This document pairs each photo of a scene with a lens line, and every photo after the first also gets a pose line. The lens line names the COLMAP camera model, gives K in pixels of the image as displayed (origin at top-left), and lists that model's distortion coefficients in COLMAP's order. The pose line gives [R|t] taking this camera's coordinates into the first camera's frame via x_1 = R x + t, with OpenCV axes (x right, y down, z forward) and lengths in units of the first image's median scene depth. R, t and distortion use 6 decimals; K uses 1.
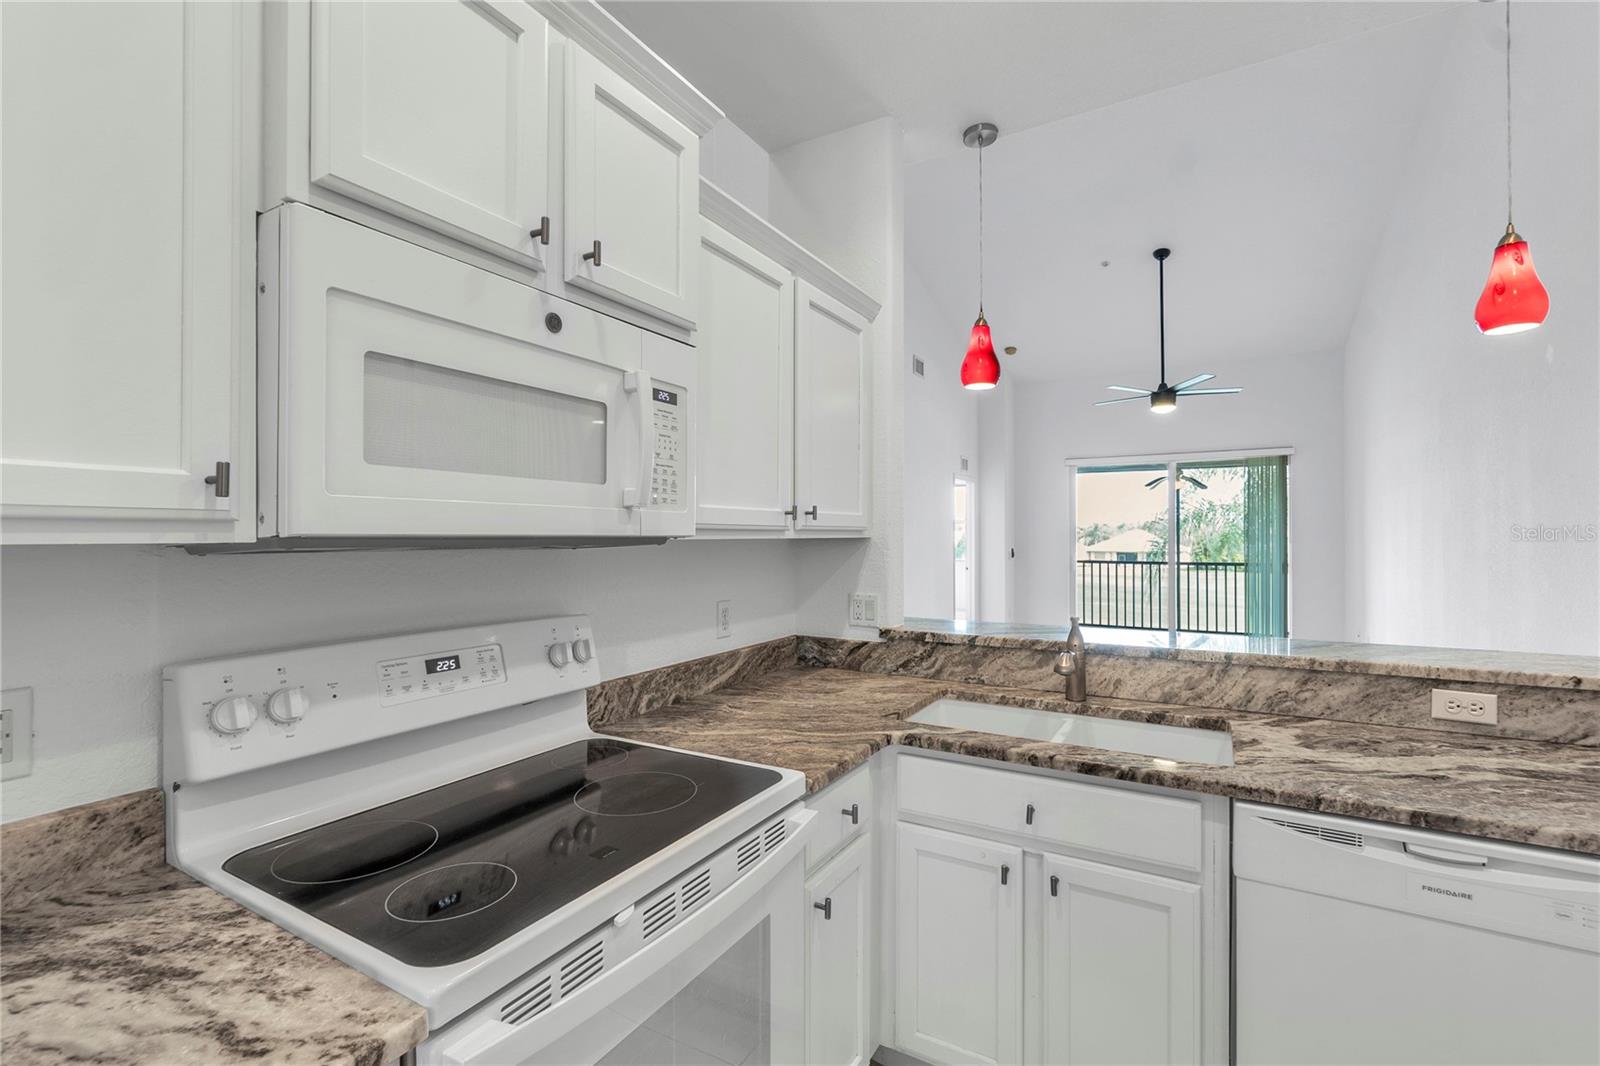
lens RADIAL K [[705.6, 0, 789.0], [0, 705.6, 536.1], [0, 0, 1]] dist [-0.006986, 0.002266]
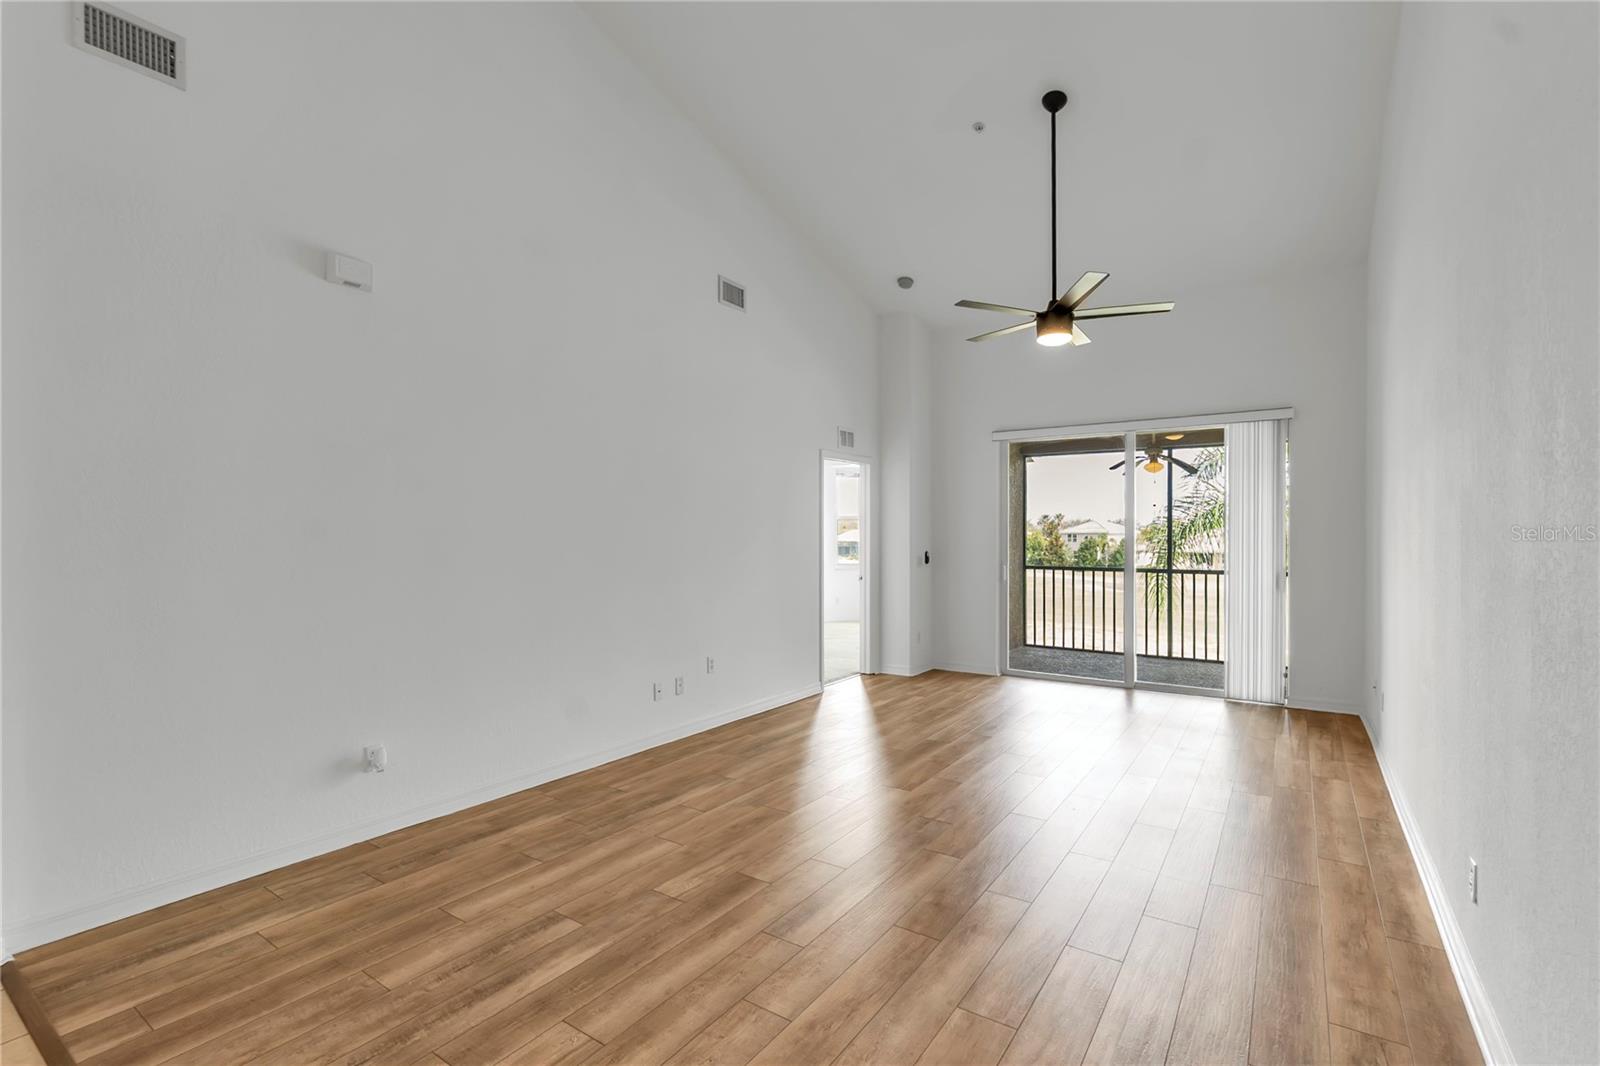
lens RADIAL K [[705.6, 0, 812.1], [0, 705.6, 545.6], [0, 0, 1]] dist [-0.006986, 0.002266]
pose [[0.999165, 0.001633, -0.040818, 1.127377], [-0.001160, 0.999932, 0.011628, 0.016638], [0.040834, -0.011571, 0.999099, 1.129594]]
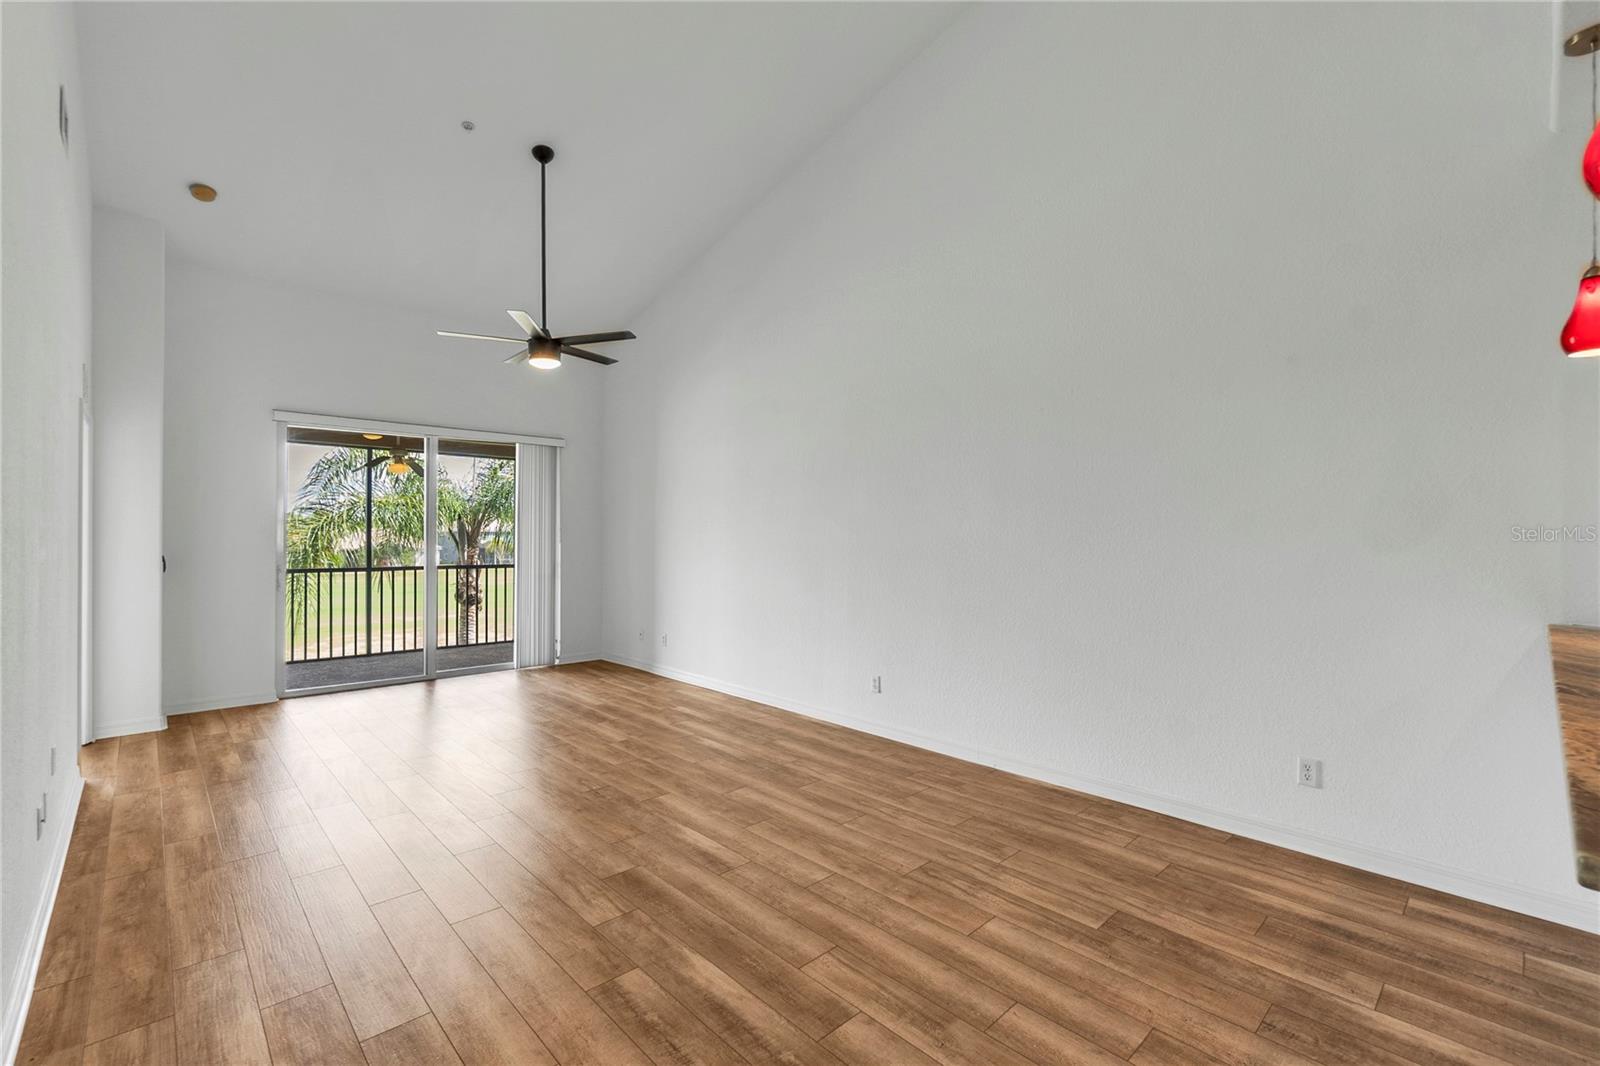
lens RADIAL K [[705.6, 0, 794.5], [0, 705.6, 538.4], [0, 0, 1]] dist [-0.006986, 0.002266]
pose [[0.265565, 0.000156, 0.964093, -0.405209], [-0.005066, 0.999986, 0.001234, 0.010578], [-0.964080, -0.005212, 0.265563, 1.835505]]
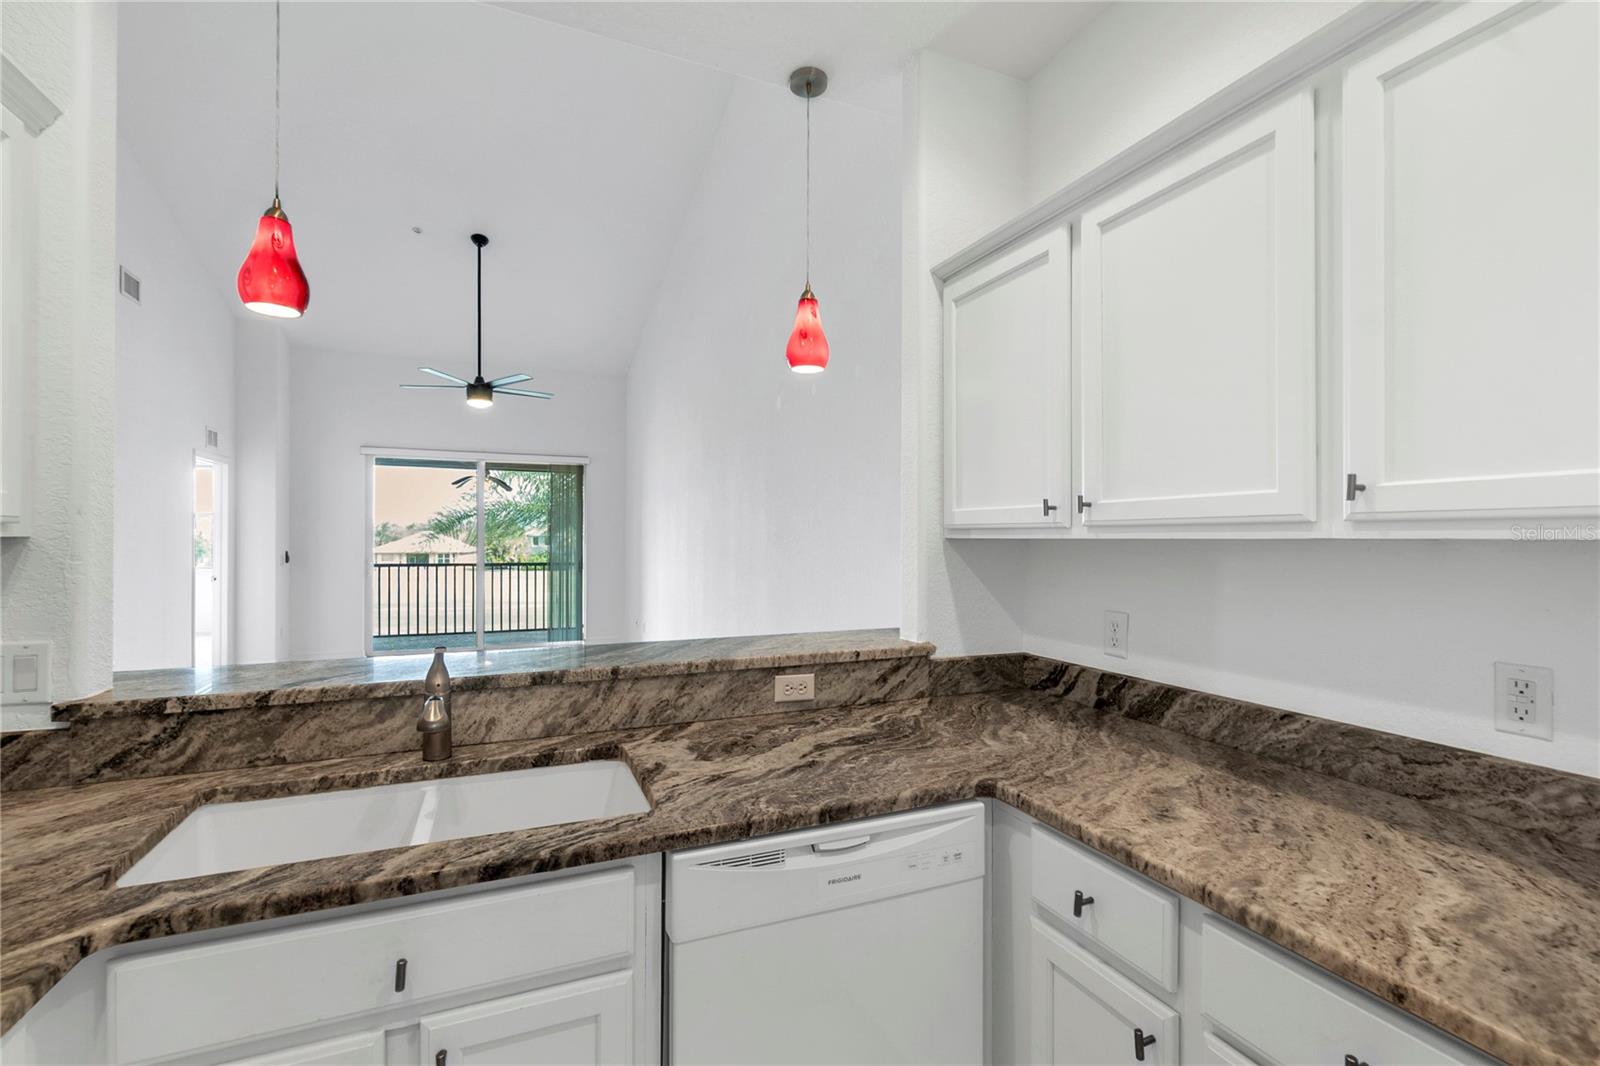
lens RADIAL K [[705.6, 0, 808.6], [0, 705.6, 540.9], [0, 0, 1]] dist [-0.006986, 0.002266]
pose [[0.575877, 0.001359, 0.817535, 0.029960], [-0.006107, 0.999978, 0.002640, -0.000230], [-0.817514, -0.006513, 0.575872, 0.292472]]
